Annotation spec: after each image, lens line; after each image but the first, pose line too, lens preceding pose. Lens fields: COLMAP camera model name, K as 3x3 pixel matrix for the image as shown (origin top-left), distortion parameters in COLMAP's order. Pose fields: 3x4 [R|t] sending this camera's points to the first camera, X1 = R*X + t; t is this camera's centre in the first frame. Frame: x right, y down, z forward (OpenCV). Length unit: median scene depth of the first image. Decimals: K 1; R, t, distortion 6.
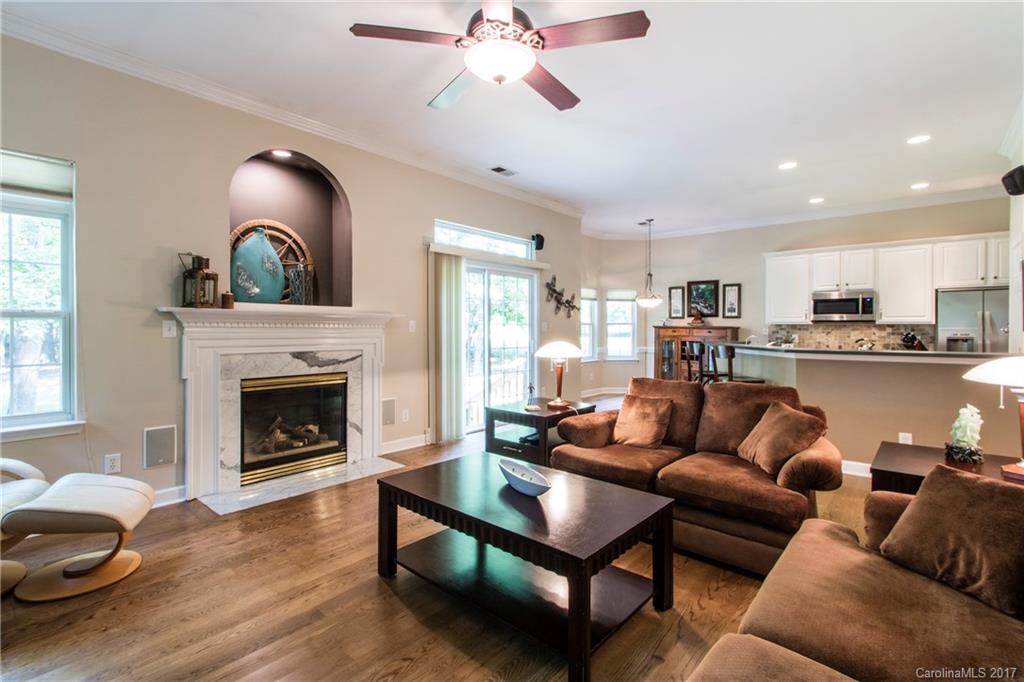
lens RADIAL K [[477.3, 0, 514.3], [0, 477.3, 331.8], [0, 0, 1]] dist [0.002806, -0.001846]
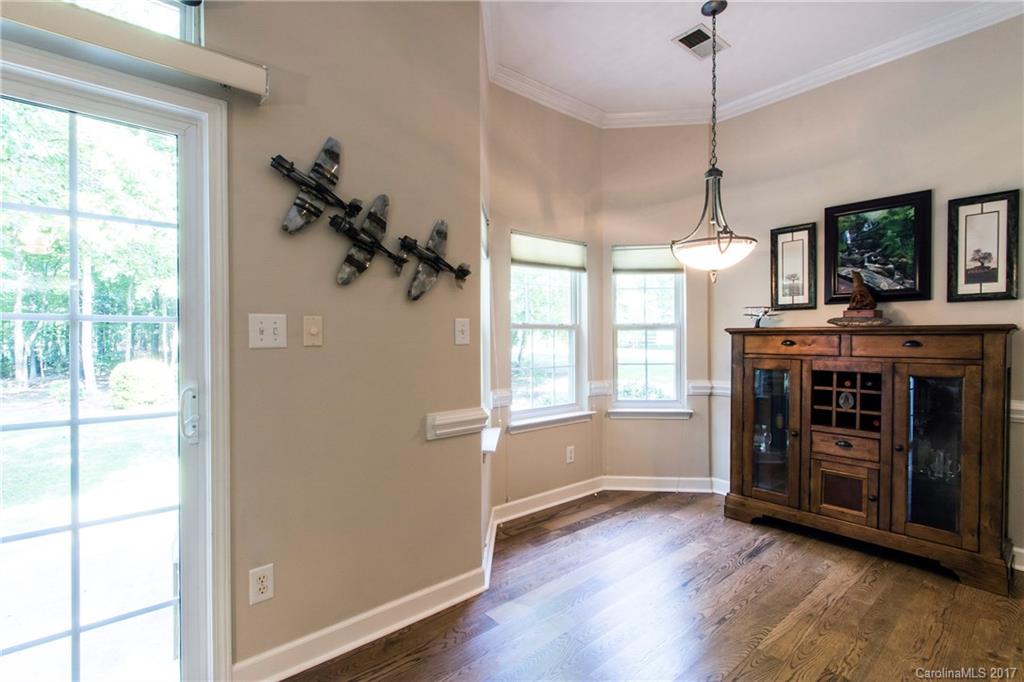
lens RADIAL K [[477.3, 0, 507.5], [0, 477.3, 350.7], [0, 0, 1]] dist [0.002806, -0.001846]
pose [[0.987495, -0.009590, -0.157355, 0.198379], [0.012313, 0.999791, 0.016341, -0.003834], [0.157166, -0.018074, 0.987407, 0.668019]]
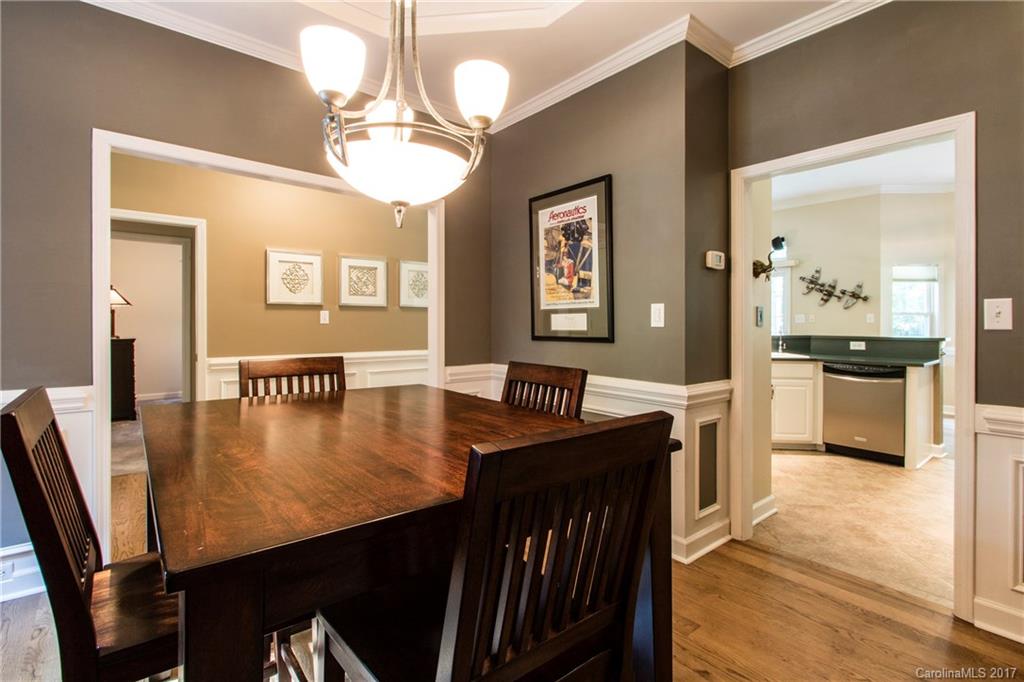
lens RADIAL K [[477.3, 0, 496.5], [0, 477.3, 334.5], [0, 0, 1]] dist [0.002806, -0.001846]
pose [[-0.191168, 0.020339, -0.981347, 1.070158], [-0.020281, 0.999490, 0.024665, 0.008548], [0.981348, 0.024618, -0.190658, 0.474171]]
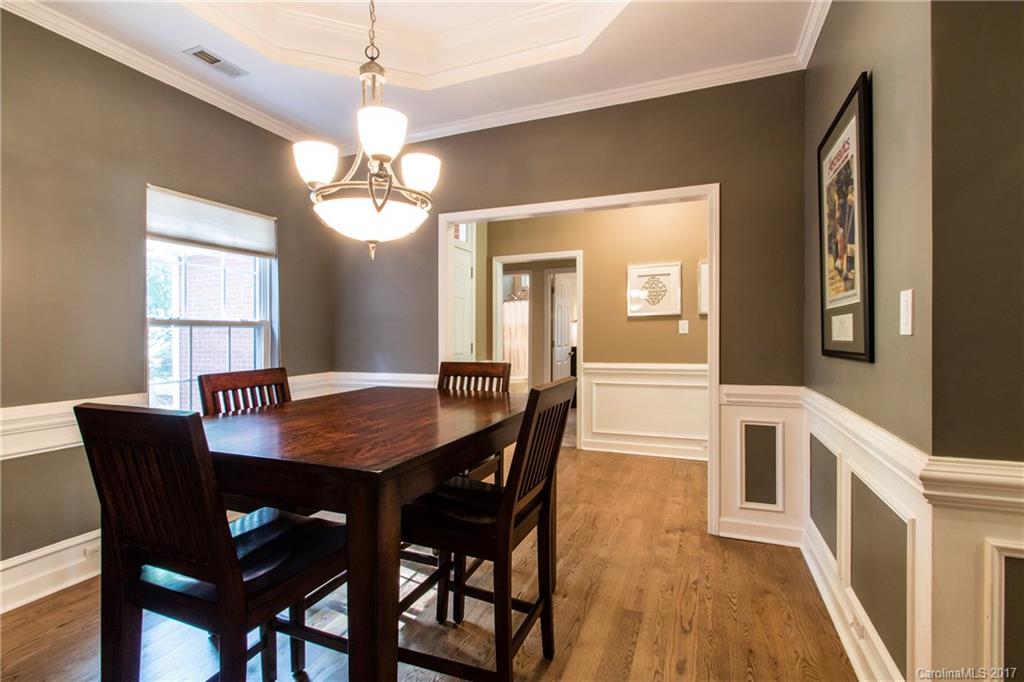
lens RADIAL K [[477.3, 0, 522.9], [0, 477.3, 345.3], [0, 0, 1]] dist [0.002806, -0.001846]
pose [[-0.939726, 0.021709, -0.341238, 0.914352], [0.009558, 0.999260, 0.037248, 0.004863], [0.341794, 0.031742, -0.939239, 0.631967]]
